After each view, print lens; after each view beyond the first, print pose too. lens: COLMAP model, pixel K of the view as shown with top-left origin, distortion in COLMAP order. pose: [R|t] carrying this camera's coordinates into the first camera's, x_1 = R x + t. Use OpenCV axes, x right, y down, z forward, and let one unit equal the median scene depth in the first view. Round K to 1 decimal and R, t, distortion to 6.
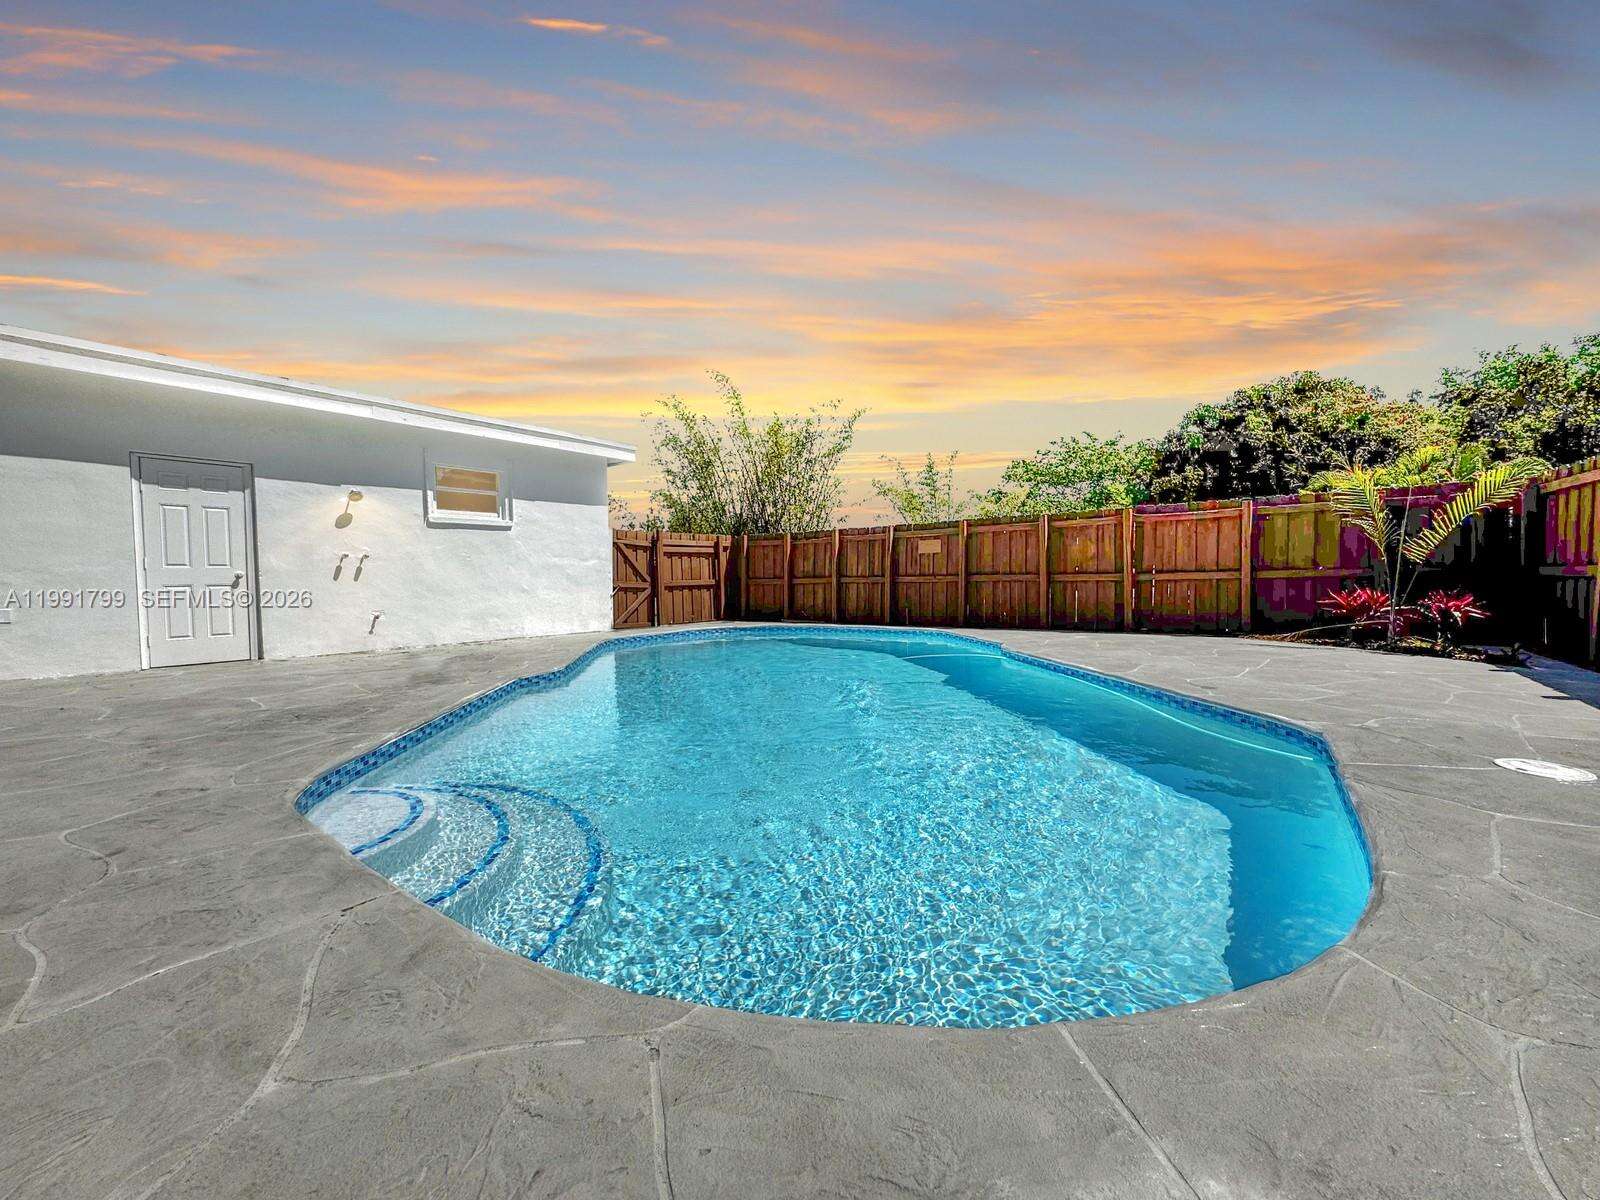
lens RADIAL K [[639.2, 0, 800.0], [0, 639.2, 600.0], [0, 0, 1]] dist [-0.002550, -0.000184]
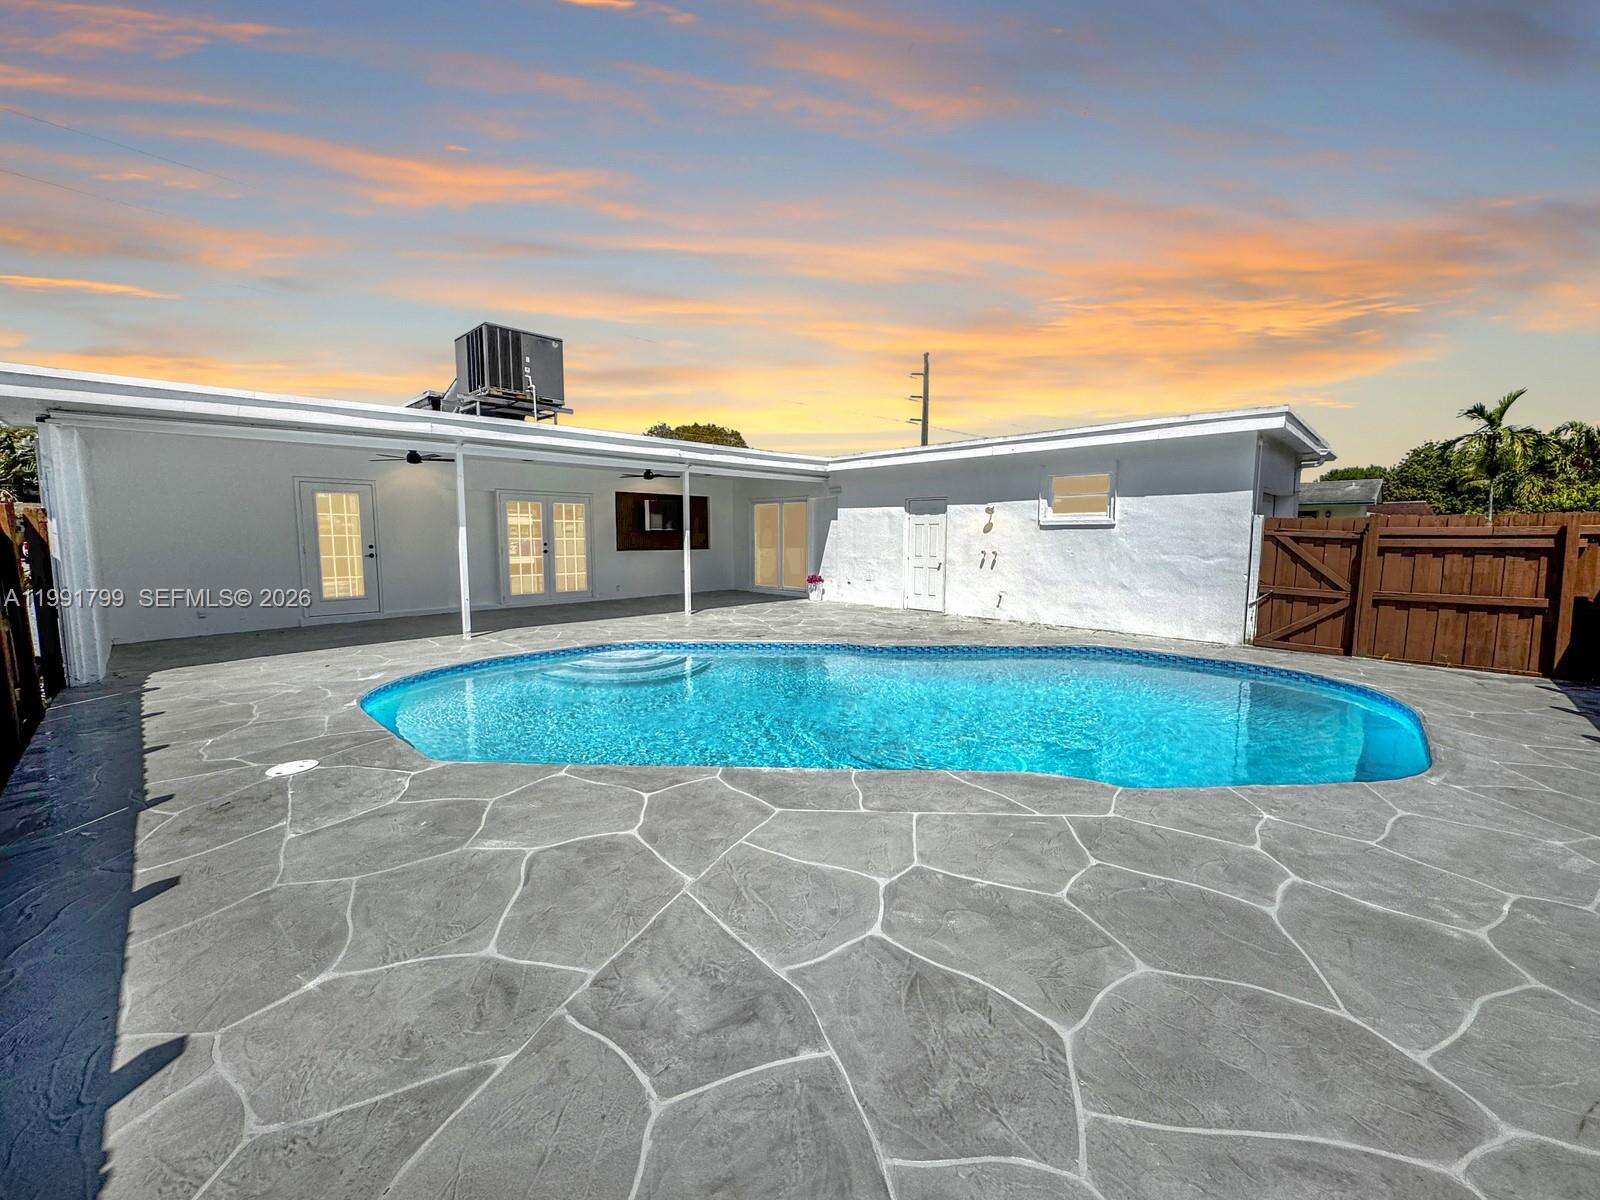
lens RADIAL K [[639.2, 0, 800.0], [0, 639.2, 600.0], [0, 0, 1]] dist [-0.002550, -0.000184]
pose [[-0.147076, 0.118628, -0.981986, 0.550436], [-0.033858, 0.991597, 0.124860, -0.088033], [0.988546, 0.051612, -0.141823, 0.543015]]
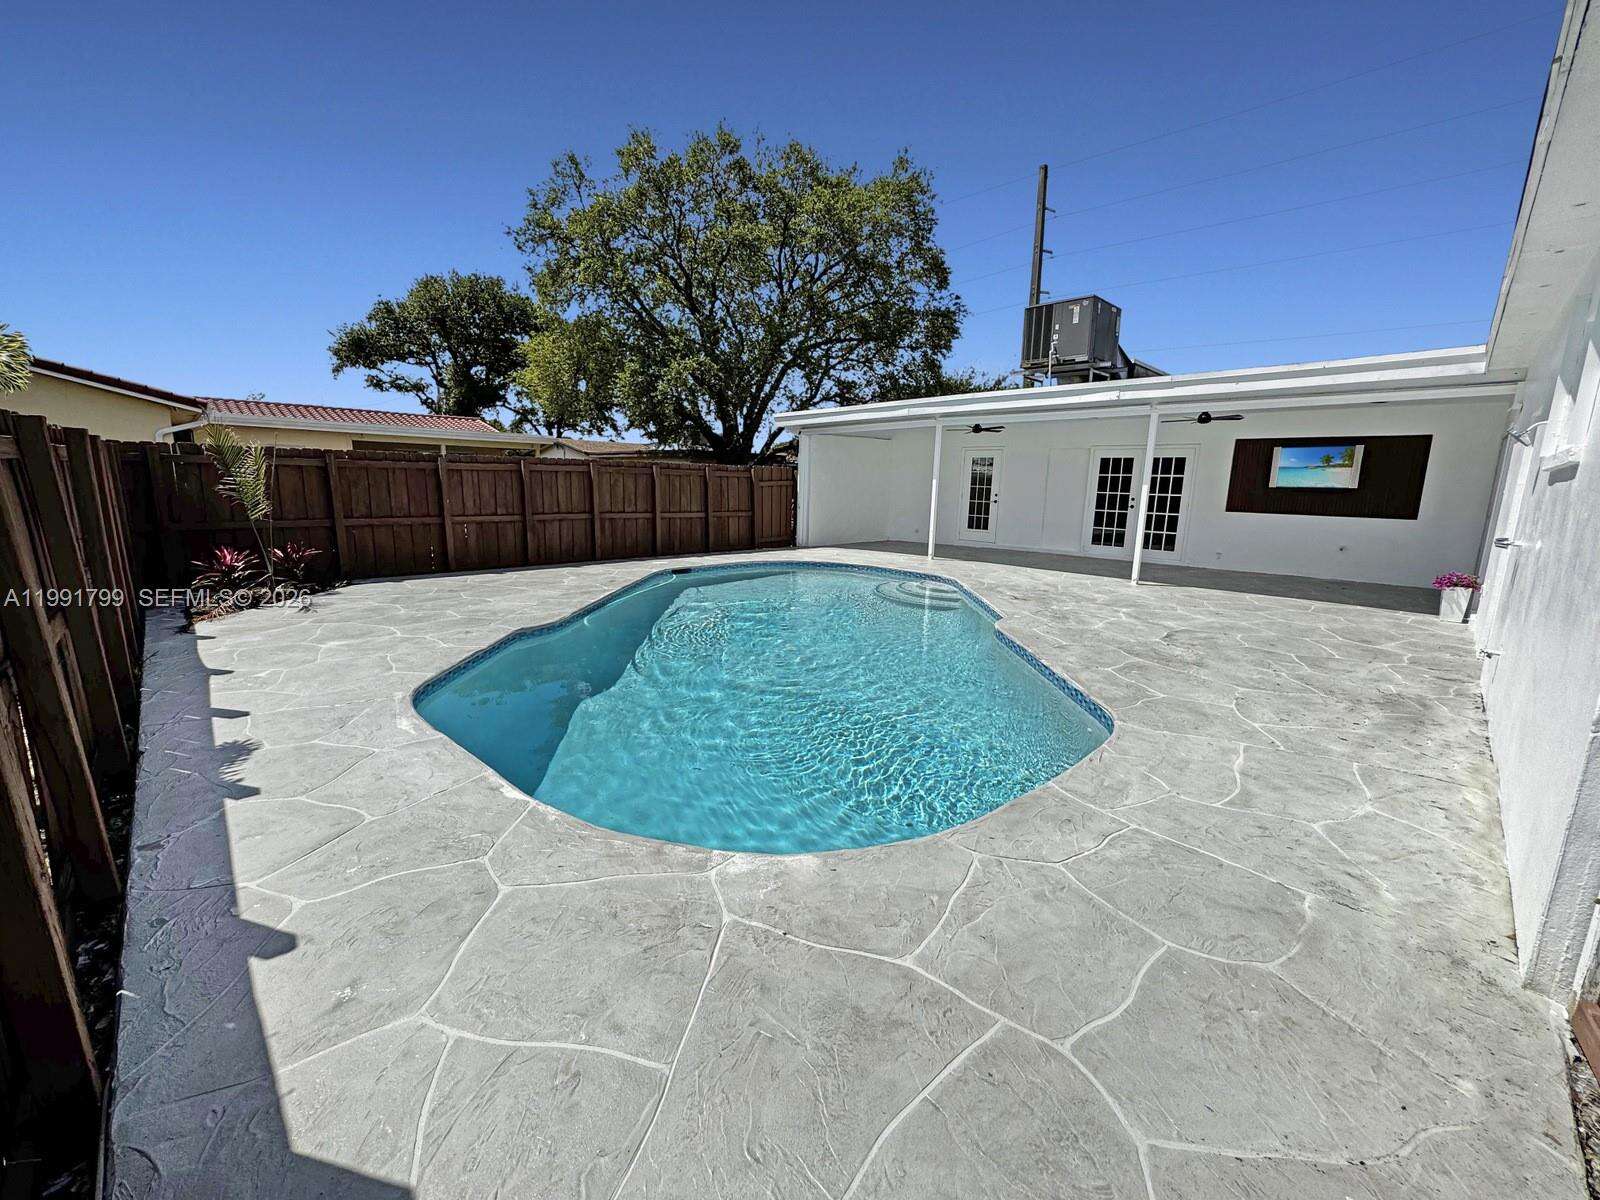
lens RADIAL K [[639.2, 0, 800.0], [0, 639.2, 600.0], [0, 0, 1]] dist [-0.002550, -0.000184]
pose [[-0.987425, -0.033943, 0.154404, -0.109762], [0.000103, 0.976541, 0.215333, -0.098457], [-0.158091, 0.212641, -0.964257, 1.146019]]
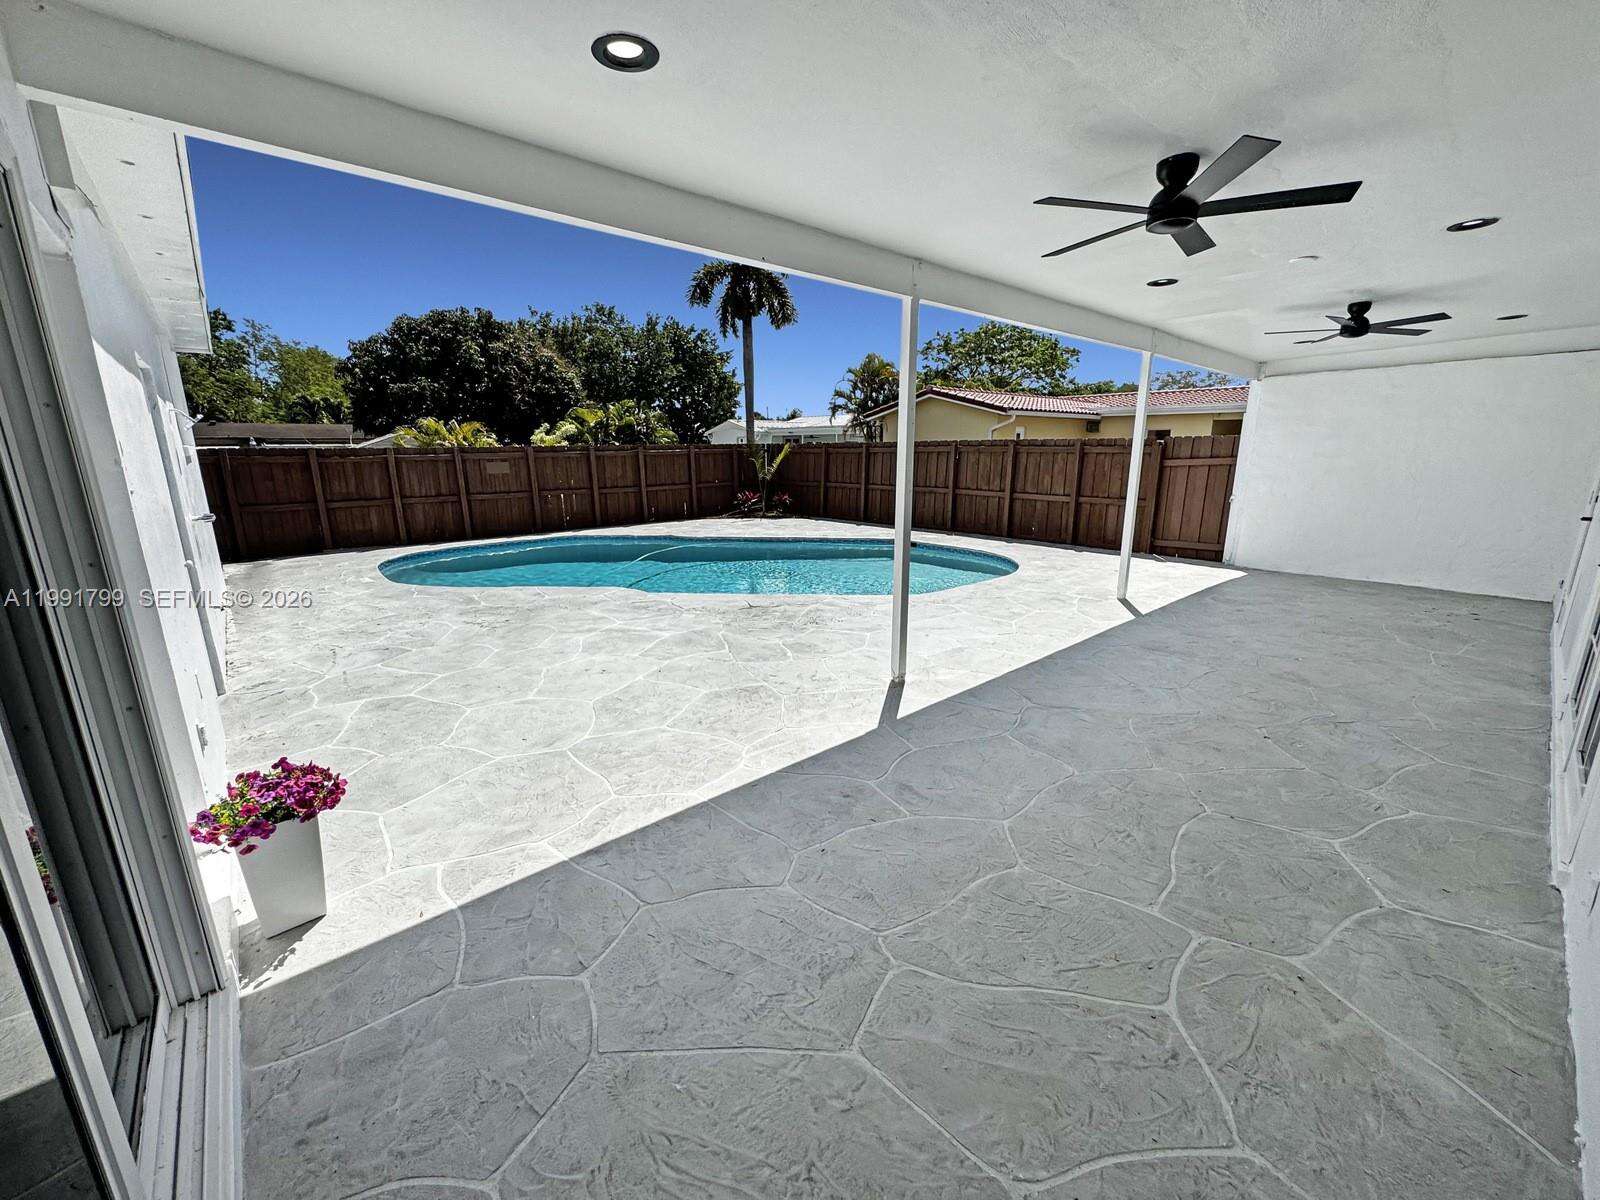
lens RADIAL K [[639.2, 0, 800.0], [0, 639.2, 600.0], [0, 0, 1]] dist [-0.002550, -0.000184]
pose [[0.217920, -0.211813, 0.952705, -0.820504], [0.037637, 0.977263, 0.208664, -0.068259], [-0.975241, -0.009615, 0.220937, 0.192786]]
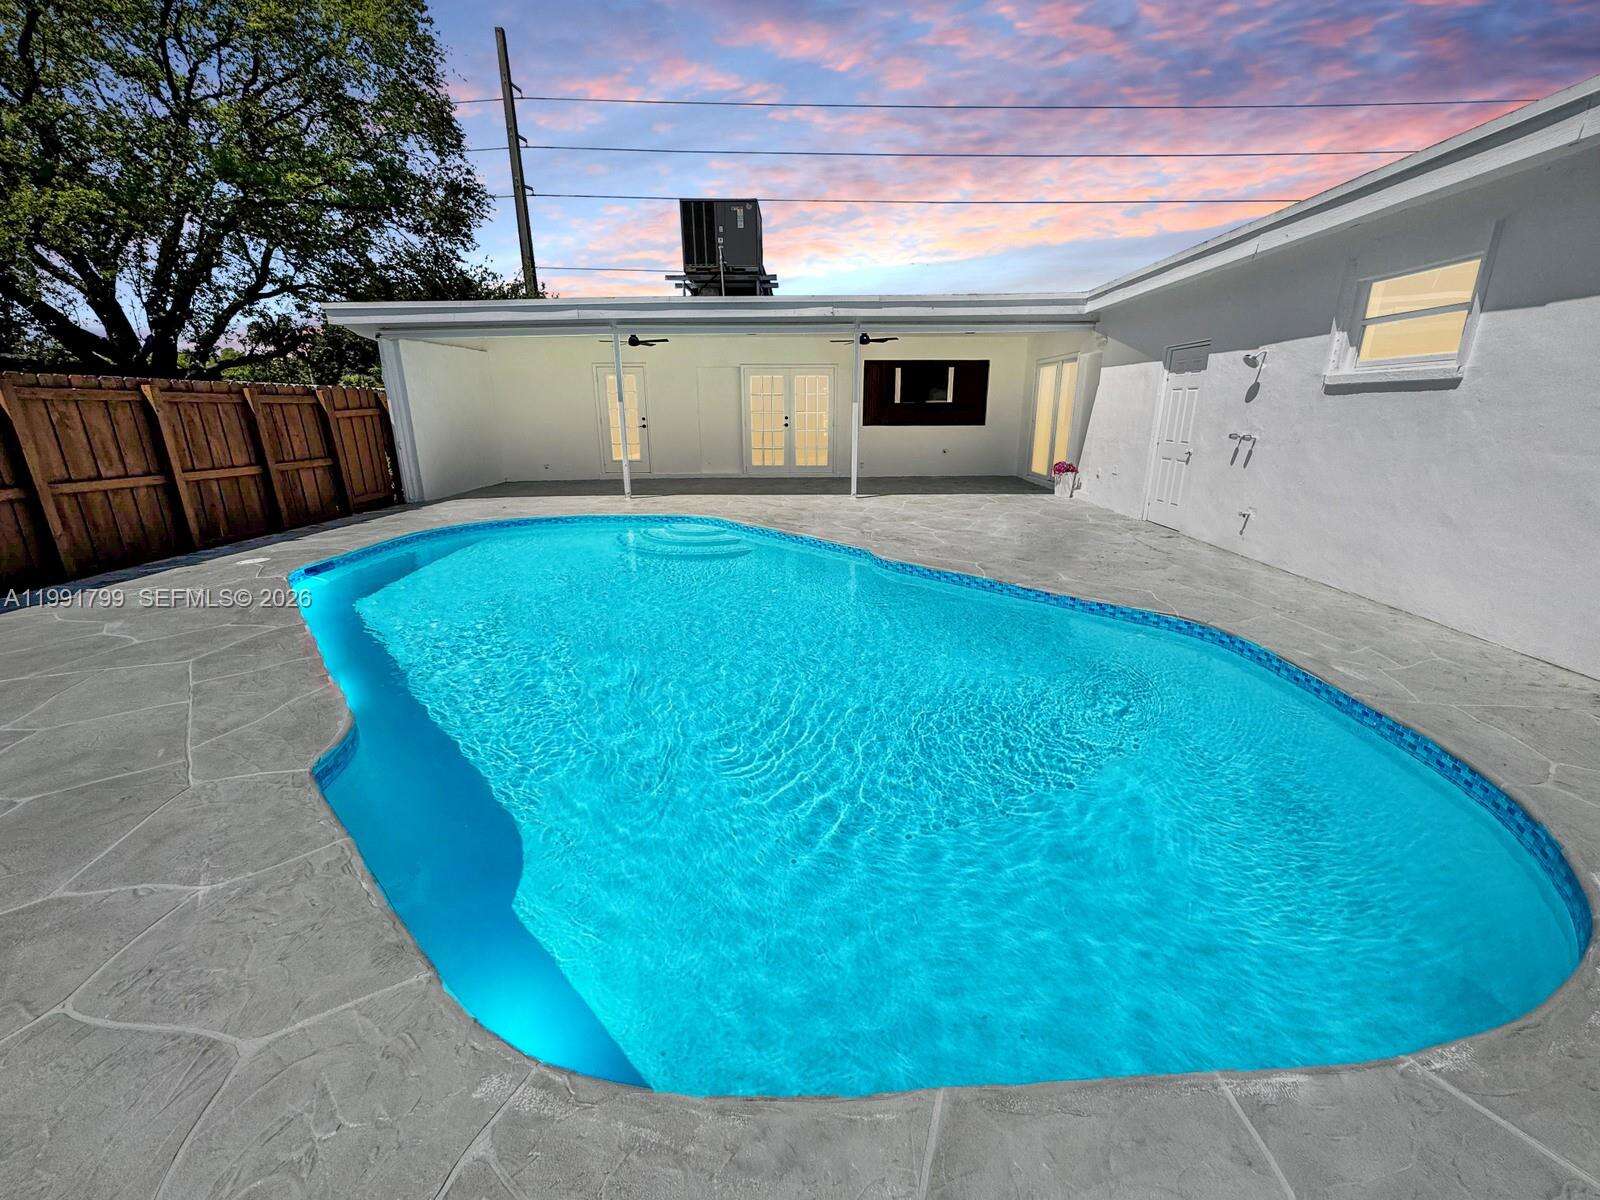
lens RADIAL K [[639.2, 0, 800.0], [0, 639.2, 600.0], [0, 0, 1]] dist [-0.002550, -0.000184]
pose [[-0.810908, 0.186159, -0.554773, 0.185255], [-0.003831, 0.946340, 0.323151, -0.092576], [0.585161, 0.264171, -0.766681, 0.934983]]
